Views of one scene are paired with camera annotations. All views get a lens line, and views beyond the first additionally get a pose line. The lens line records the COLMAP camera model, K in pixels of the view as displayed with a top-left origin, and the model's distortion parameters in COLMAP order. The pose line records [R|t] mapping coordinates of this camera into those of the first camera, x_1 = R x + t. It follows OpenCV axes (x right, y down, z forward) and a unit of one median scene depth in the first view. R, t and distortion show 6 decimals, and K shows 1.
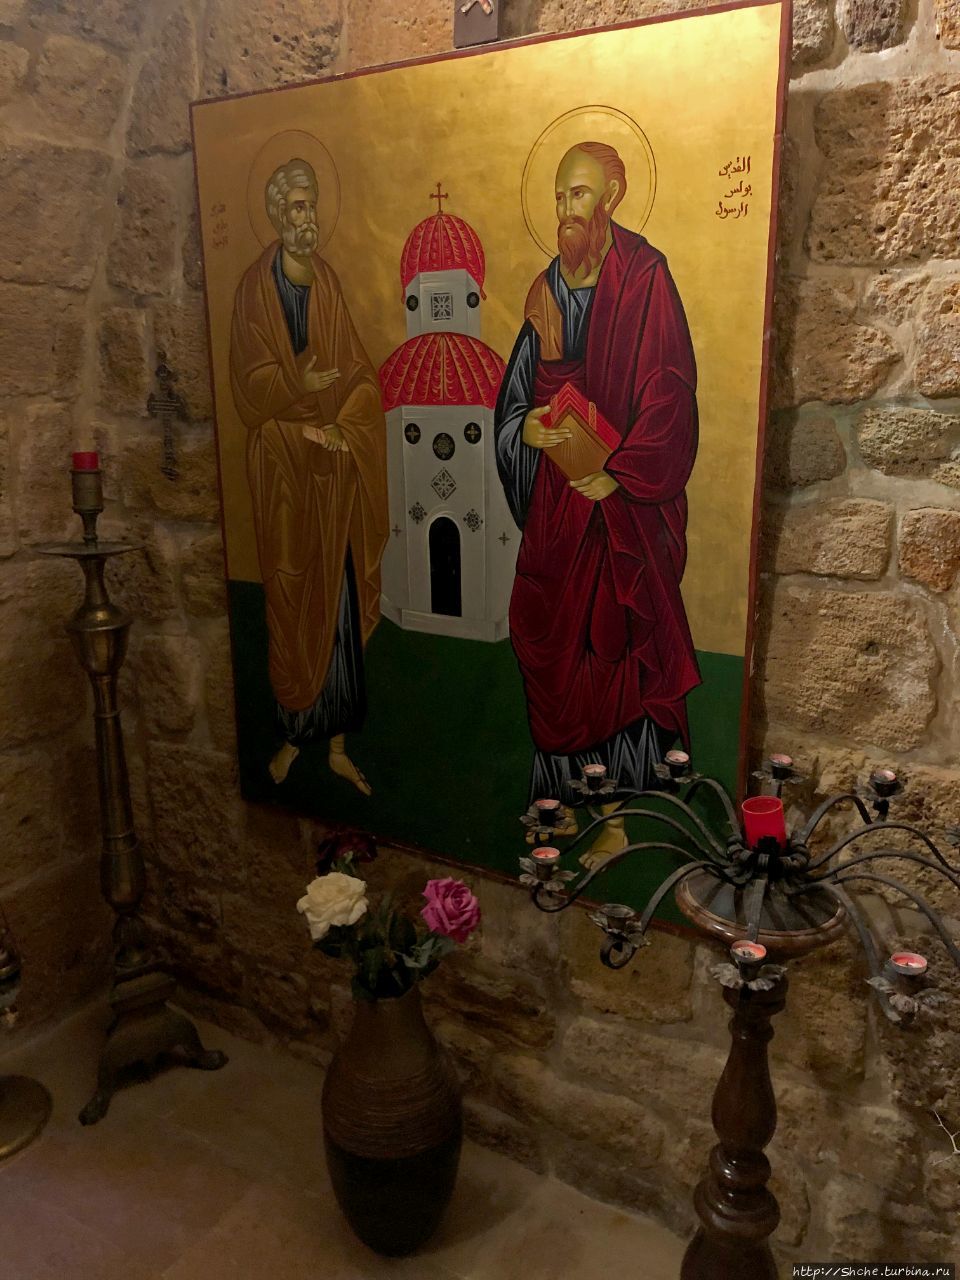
lens RADIAL K [[1054.0, 0, 454.7], [0, 1054.0, 620.3], [0, 0, 1]] dist [0.021044, -0.025653]
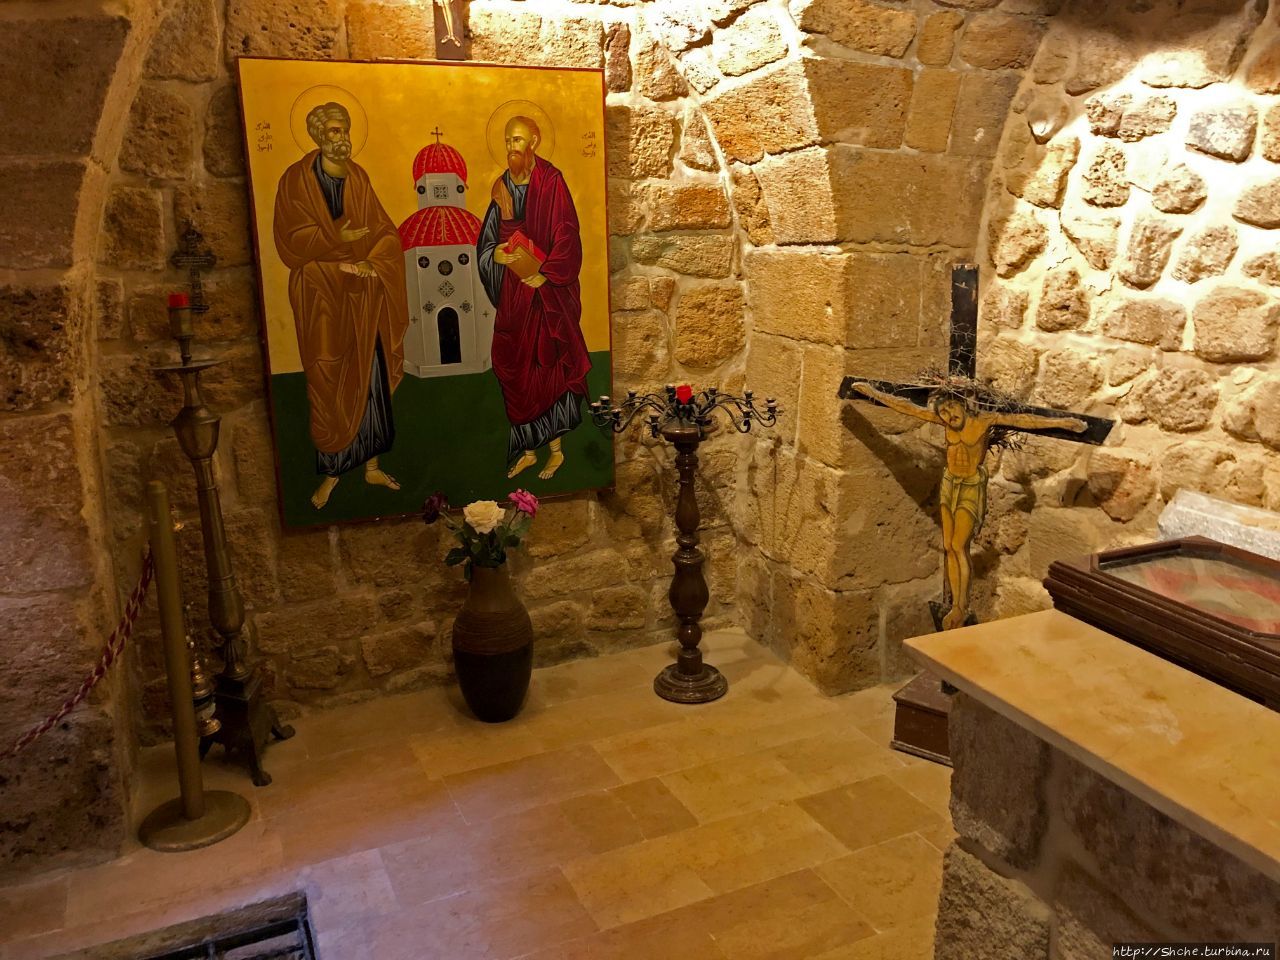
lens RADIAL K [[1054.0, 0, 642.8], [0, 1054.0, 469.9], [0, 0, 1]] dist [0.021044, -0.025653]
pose [[0.562788, -0.199506, 0.802164, -1.354243], [0.220803, 0.971457, 0.086699, 0.091245], [-0.796565, 0.128327, 0.590776, -0.305378]]
